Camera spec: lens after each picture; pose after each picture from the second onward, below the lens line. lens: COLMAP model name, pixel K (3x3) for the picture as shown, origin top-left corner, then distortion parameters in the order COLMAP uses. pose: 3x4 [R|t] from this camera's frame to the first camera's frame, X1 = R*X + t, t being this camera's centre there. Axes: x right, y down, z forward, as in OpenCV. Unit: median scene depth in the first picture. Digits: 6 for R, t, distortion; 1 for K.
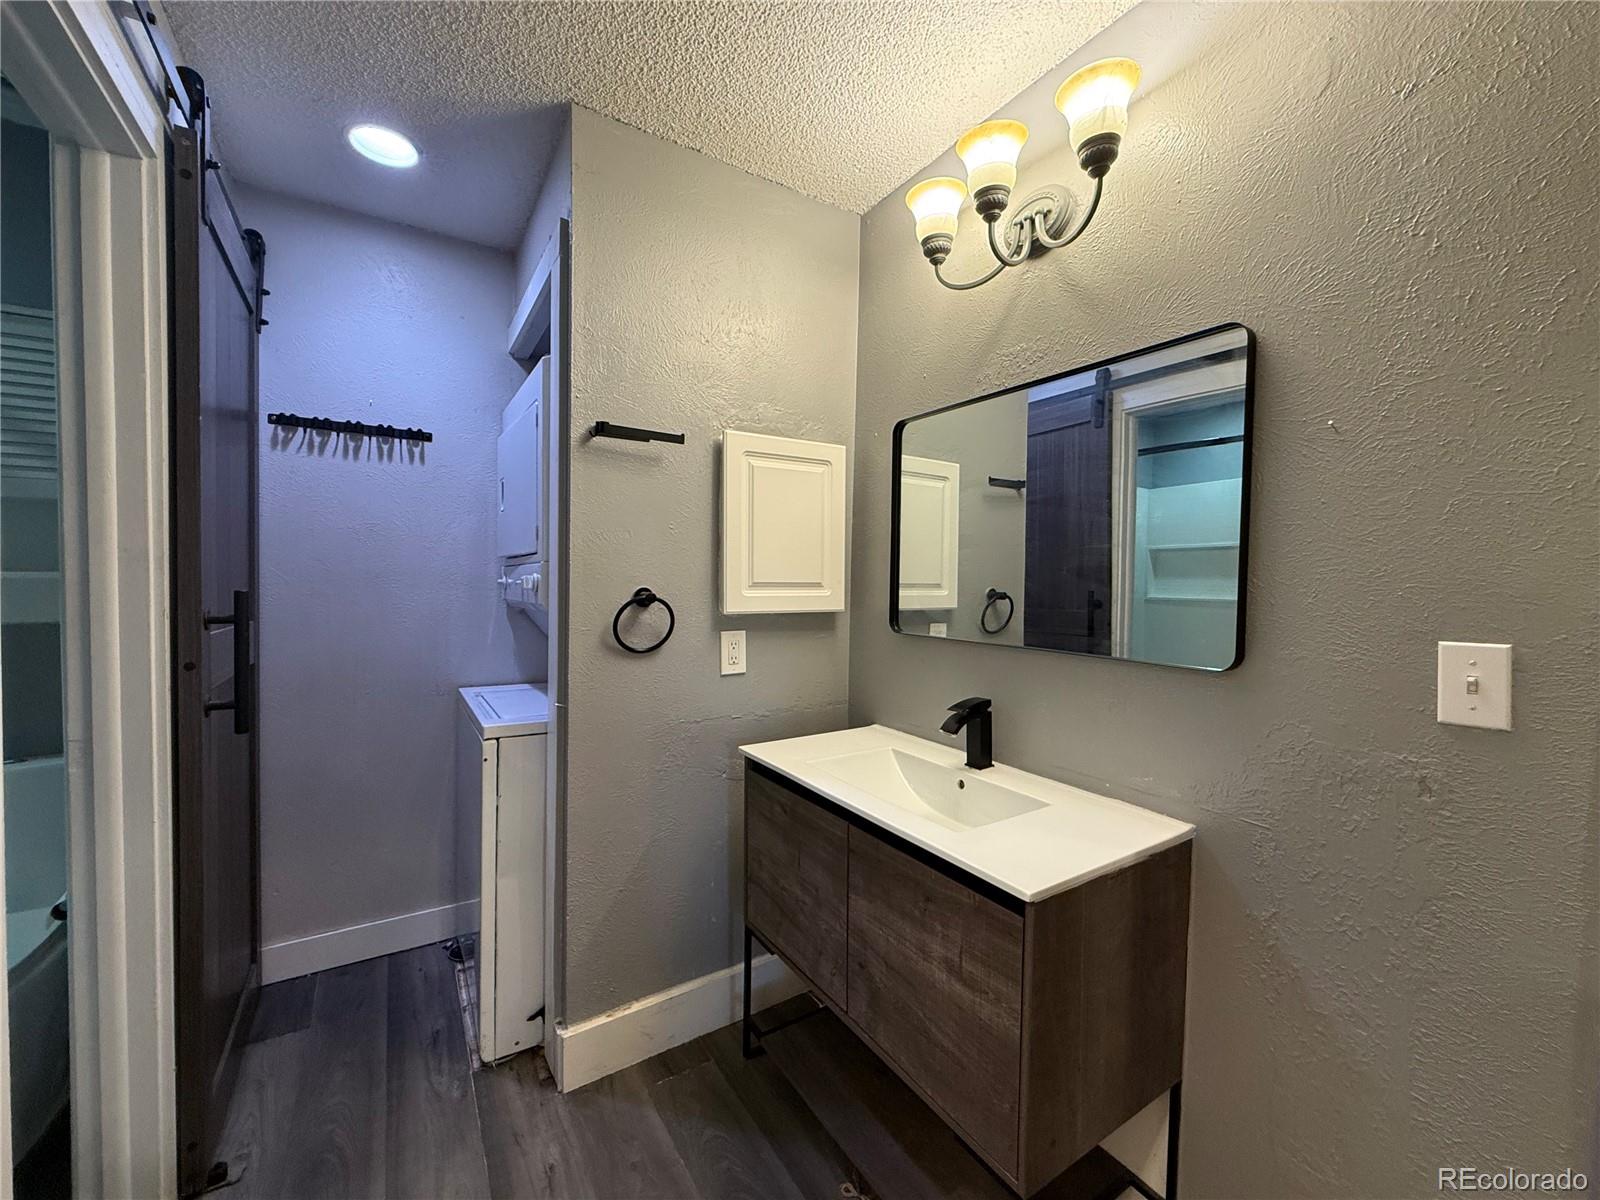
lens RADIAL K [[640.1, 0, 797.2], [0, 640.1, 599.2], [0, 0, 1]] dist [0.000415, -0.000207]
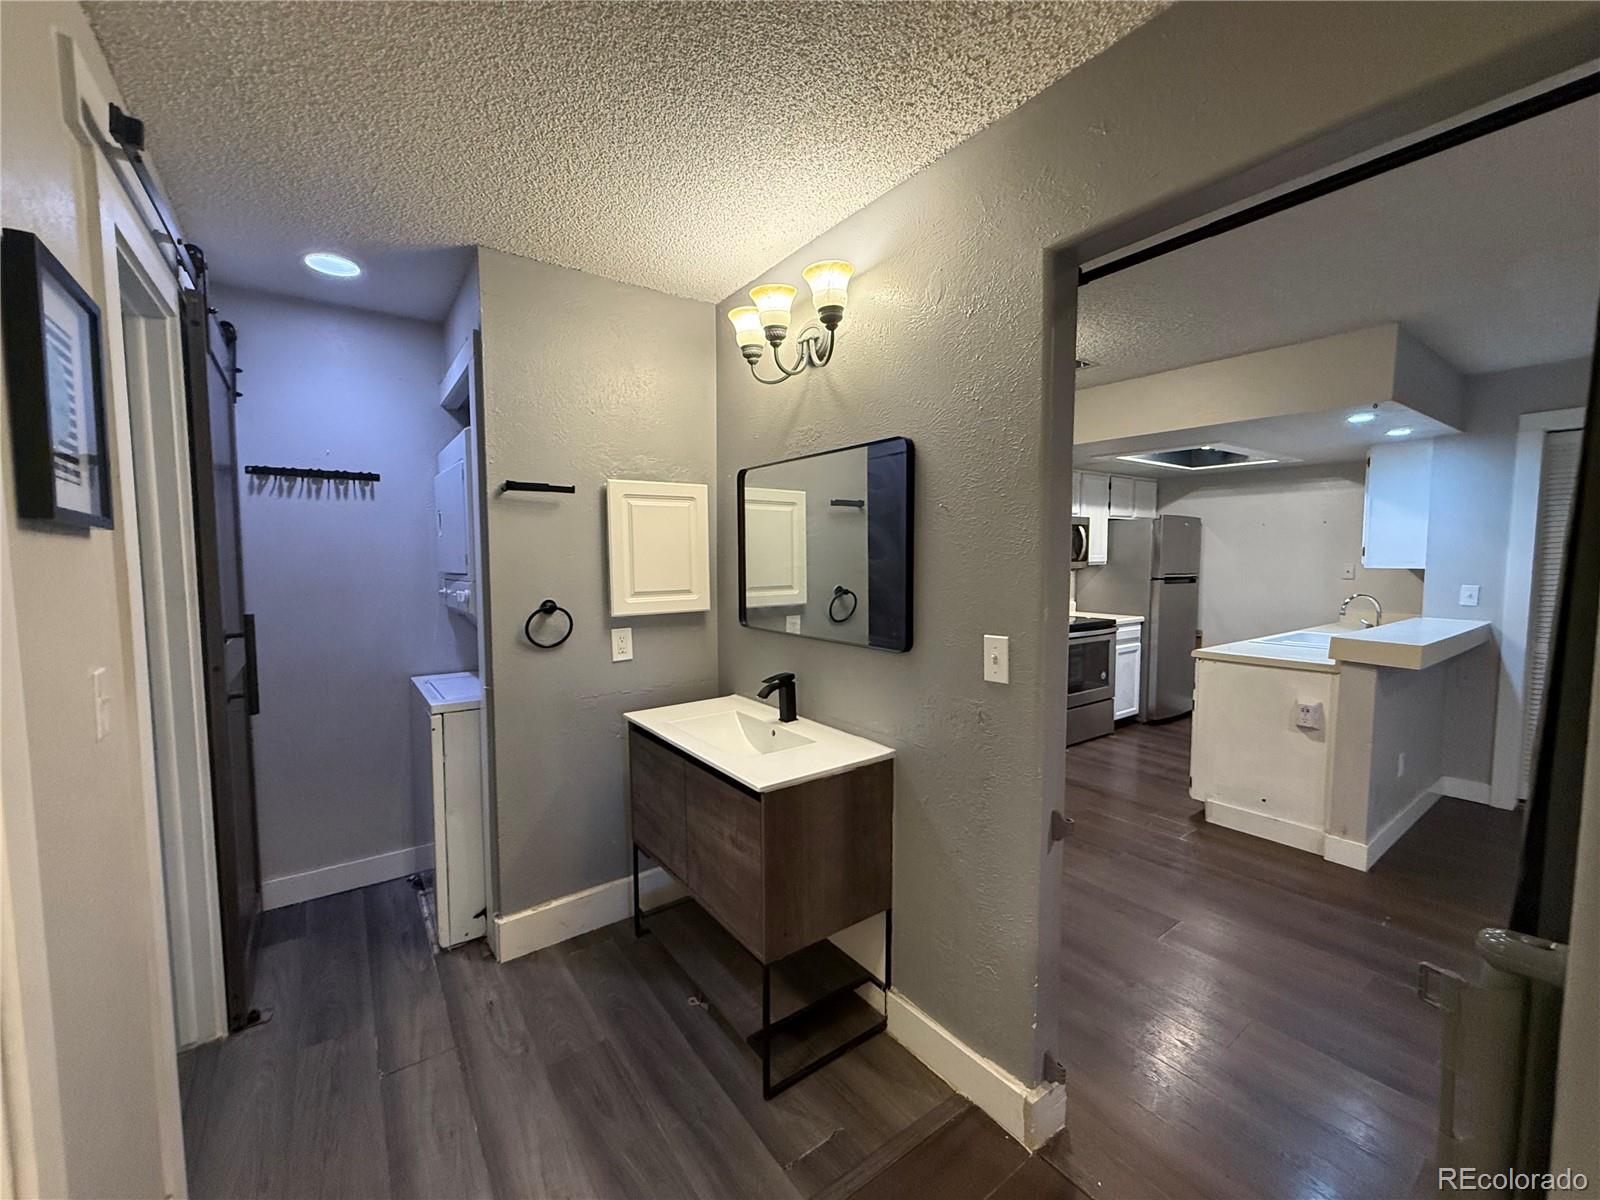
lens RADIAL K [[640.1, 0, 797.2], [0, 640.1, 599.2], [0, 0, 1]] dist [0.000415, -0.000207]
pose [[0.997886, -0.024022, 0.060381, 0.199192], [0.021760, 0.999047, 0.037833, -0.057301], [-0.061232, -0.036439, 0.997458, -0.376131]]
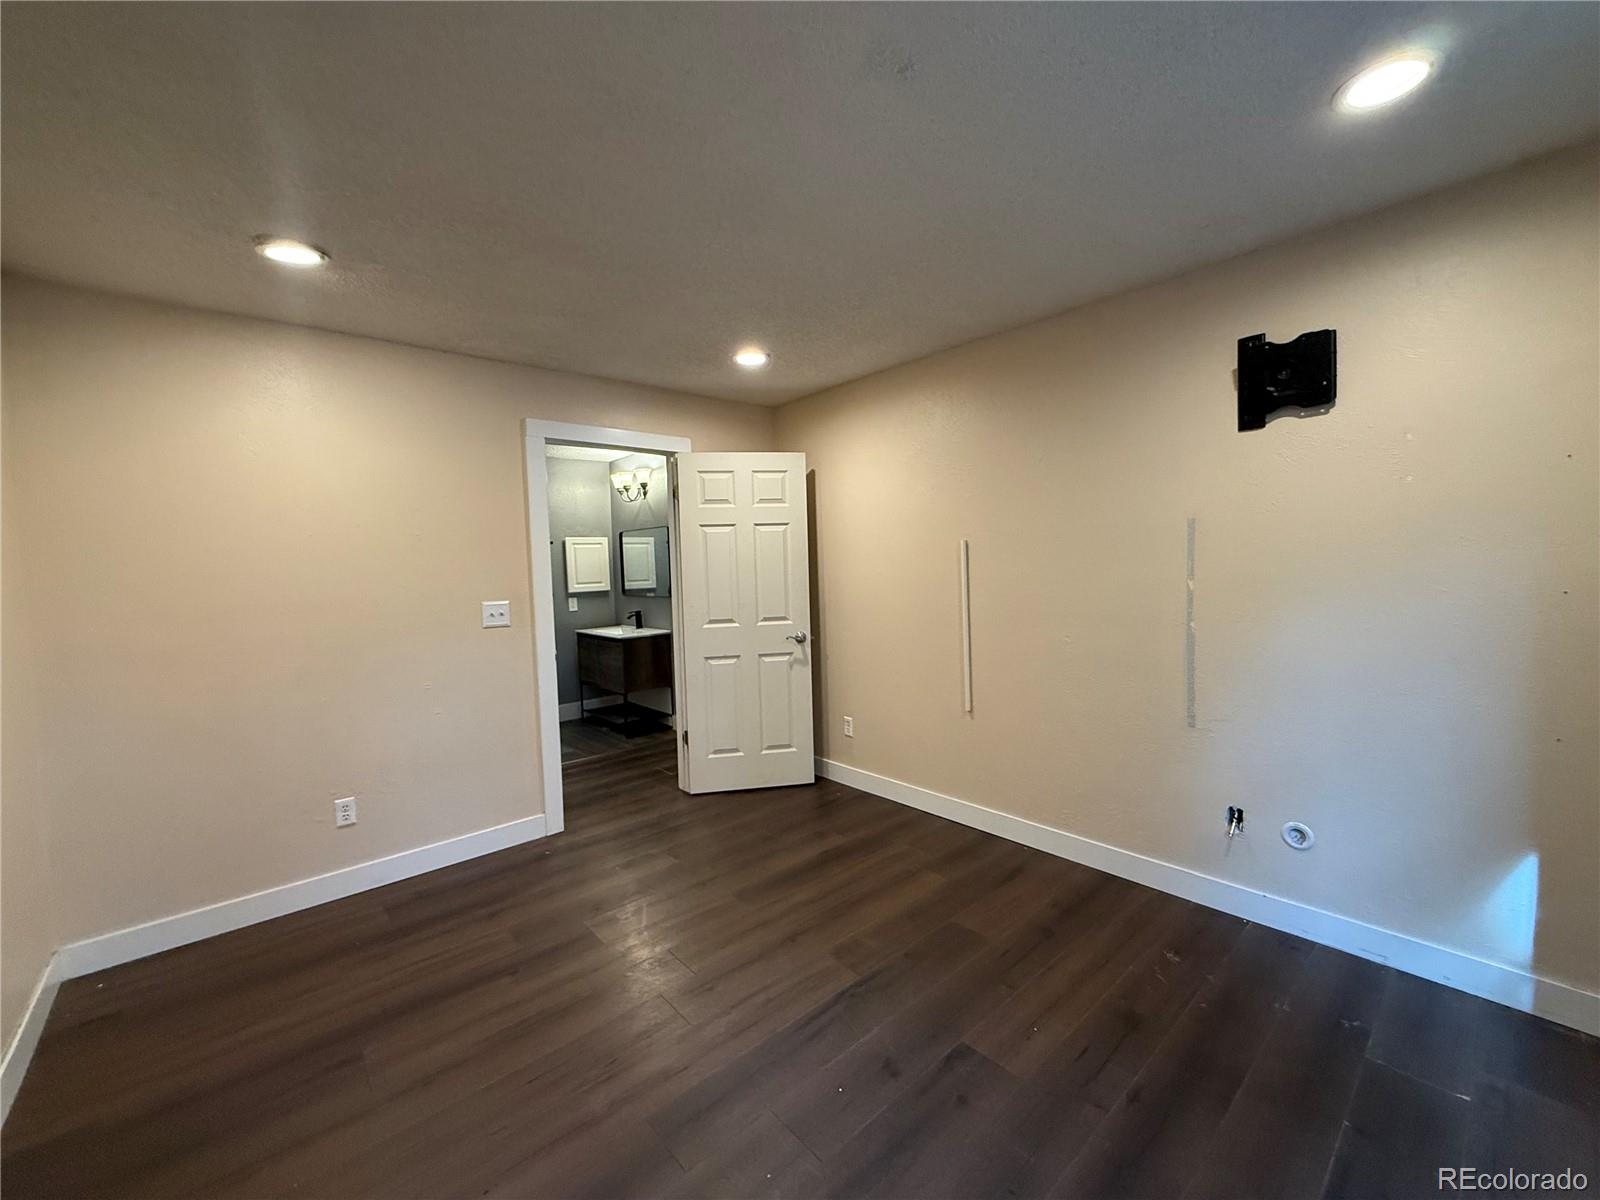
lens RADIAL K [[640.1, 0, 797.2], [0, 640.1, 599.2], [0, 0, 1]] dist [0.000415, -0.000207]
pose [[0.986359, -0.055820, 0.154858, 0.556014], [0.051692, 0.998195, 0.030558, 0.016627], [-0.156284, -0.022136, 0.987464, -2.544150]]
